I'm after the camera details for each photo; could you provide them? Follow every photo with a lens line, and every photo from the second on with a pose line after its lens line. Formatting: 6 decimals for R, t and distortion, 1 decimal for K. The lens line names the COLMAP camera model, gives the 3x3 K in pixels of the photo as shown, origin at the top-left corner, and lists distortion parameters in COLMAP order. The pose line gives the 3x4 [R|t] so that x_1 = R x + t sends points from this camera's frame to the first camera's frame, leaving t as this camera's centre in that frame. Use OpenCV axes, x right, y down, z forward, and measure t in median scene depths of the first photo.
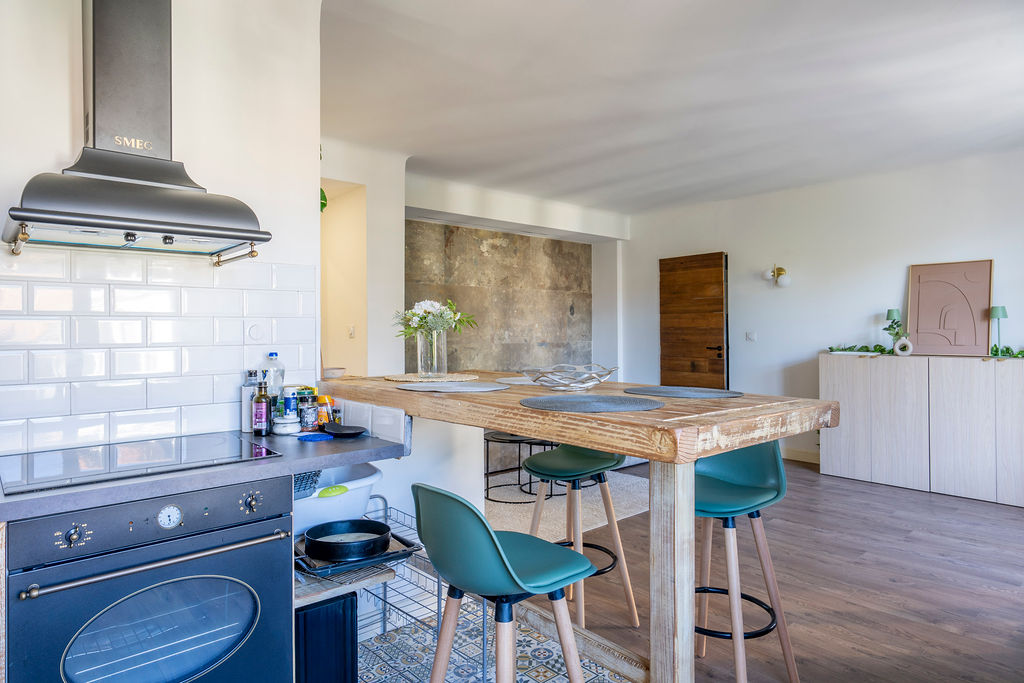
lens RADIAL K [[618.8, 0, 510.9], [0, 618.8, 331.1], [0, 0, 1]] dist [0.010251, -0.000393]
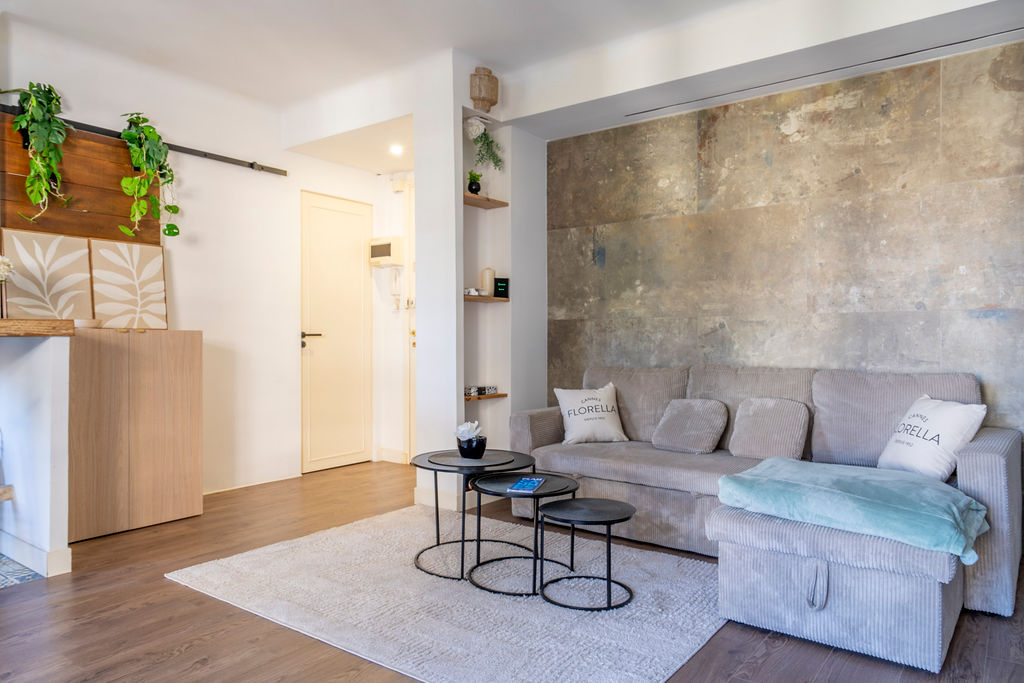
lens RADIAL K [[684.2, 0, 510.1], [0, 684.2, 343.0], [0, 0, 1]] dist [0.006066, 0.000739]
pose [[0.193631, 0.006529, -0.981053, 0.464006], [0.000417, 0.999977, 0.006738, 0.040282], [0.981074, -0.001714, 0.193624, 0.655379]]
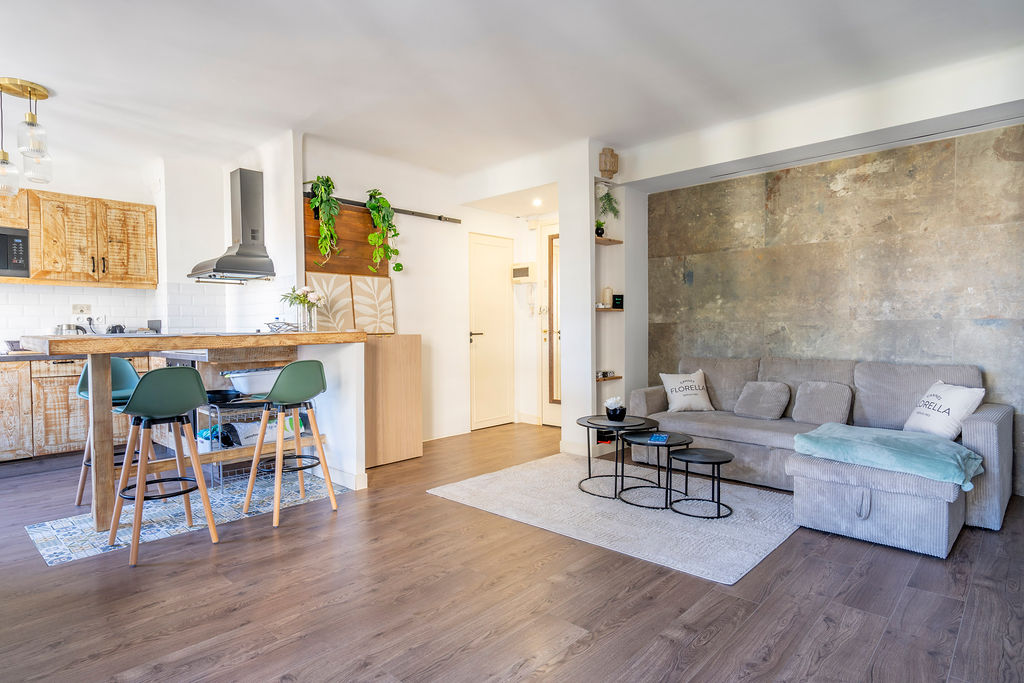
lens RADIAL K [[562.9, 0, 507.4], [0, 562.9, 344.0], [0, 0, 1]] dist [0.003941, 0.000303]
pose [[0.082113, 0.034550, -0.996024, 0.568071], [0.007913, 0.999345, 0.035318, 0.021250], [0.996592, -0.010782, 0.081786, 0.562577]]
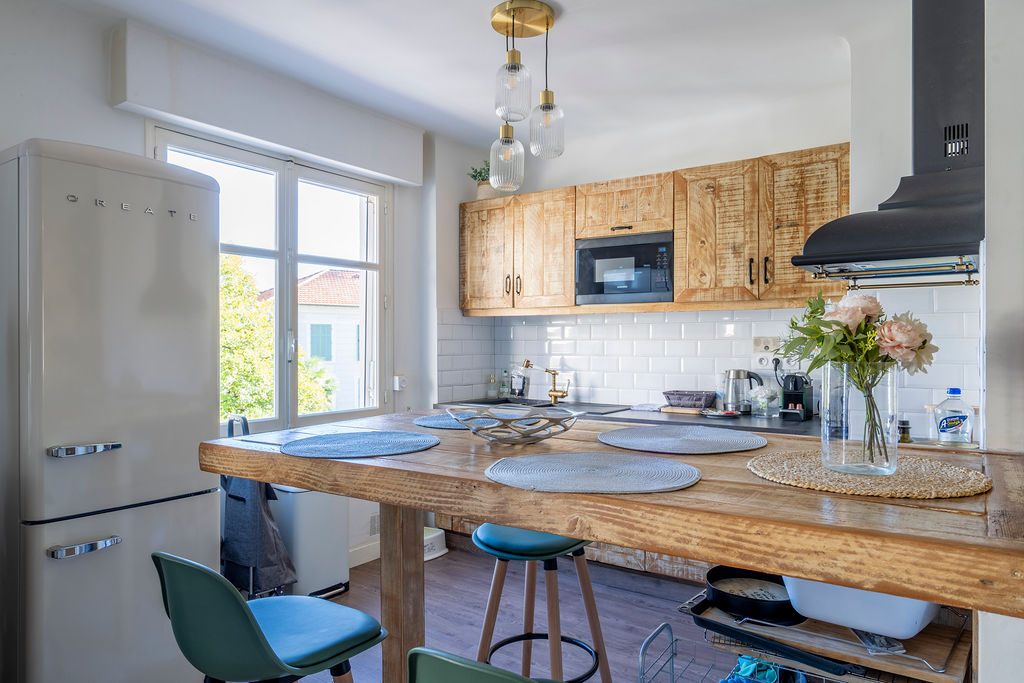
lens RADIAL K [[684.2, 0, 511.5], [0, 684.2, 345.0], [0, 0, 1]] dist [0.006066, 0.000739]
pose [[-0.976198, 0.009934, -0.216654, 0.089020], [0.009473, 0.999950, 0.003166, -0.007081], [0.216675, 0.001038, -0.976243, 0.558598]]
